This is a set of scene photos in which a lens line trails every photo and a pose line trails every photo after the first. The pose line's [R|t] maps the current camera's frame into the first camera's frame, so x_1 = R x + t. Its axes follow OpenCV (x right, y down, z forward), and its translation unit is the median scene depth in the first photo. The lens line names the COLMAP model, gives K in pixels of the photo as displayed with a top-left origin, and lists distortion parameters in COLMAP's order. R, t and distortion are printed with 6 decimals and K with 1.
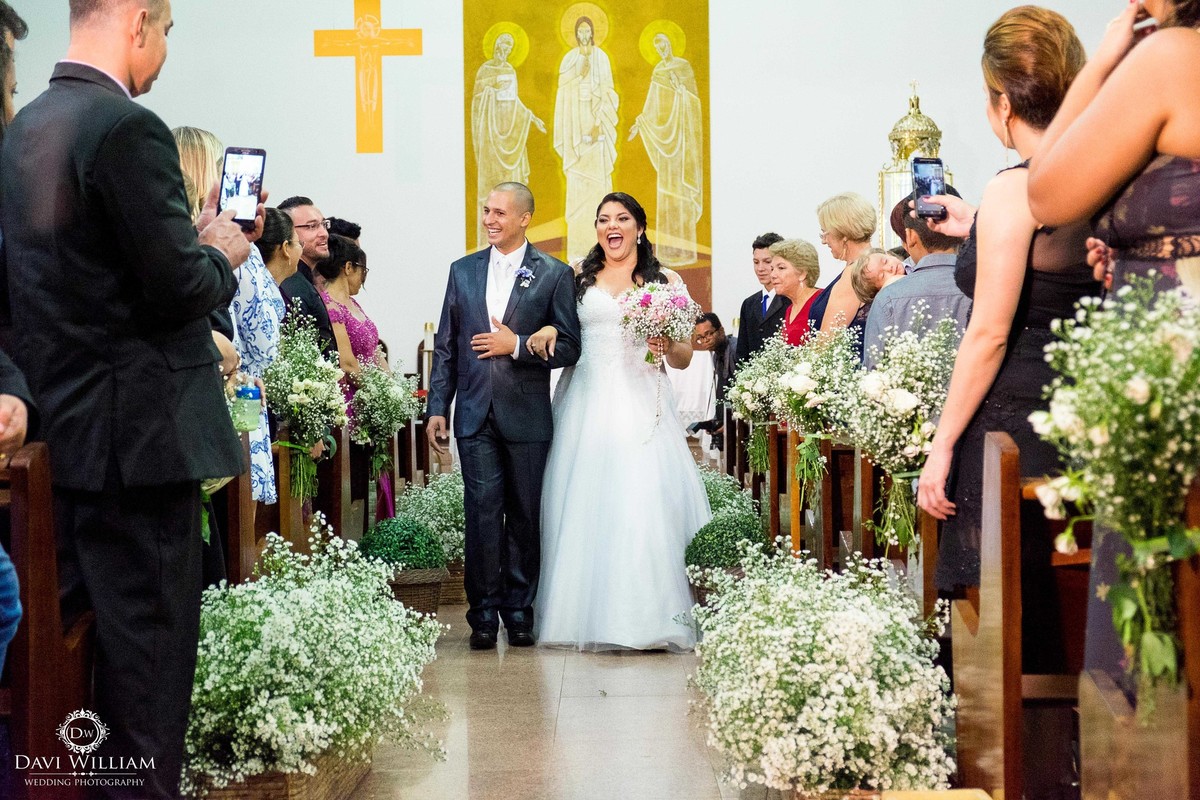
lens RADIAL K [[2076.9, 0, 598.9], [0, 2076.9, 399.7], [0, 0, 1]] dist [-0.001875, 0.000000]
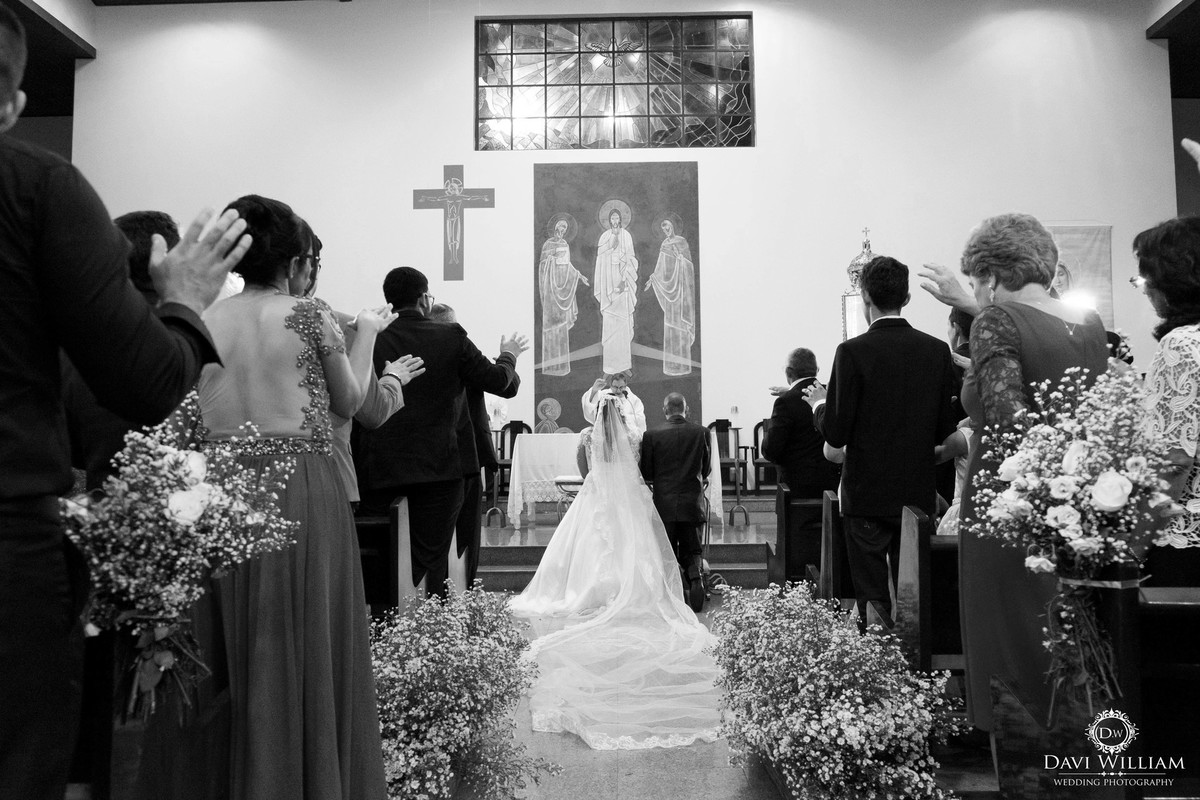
lens RADIAL K [[992.3, 0, 603.8], [0, 992.3, 404.8], [0, 0, 1]] dist [0.004360, 0.000007]
pose [[0.999901, 0.002119, -0.013906, -0.004928], [-0.002887, 0.998456, -0.055470, -0.004488], [0.013767, 0.055504, 0.998364, 0.298271]]
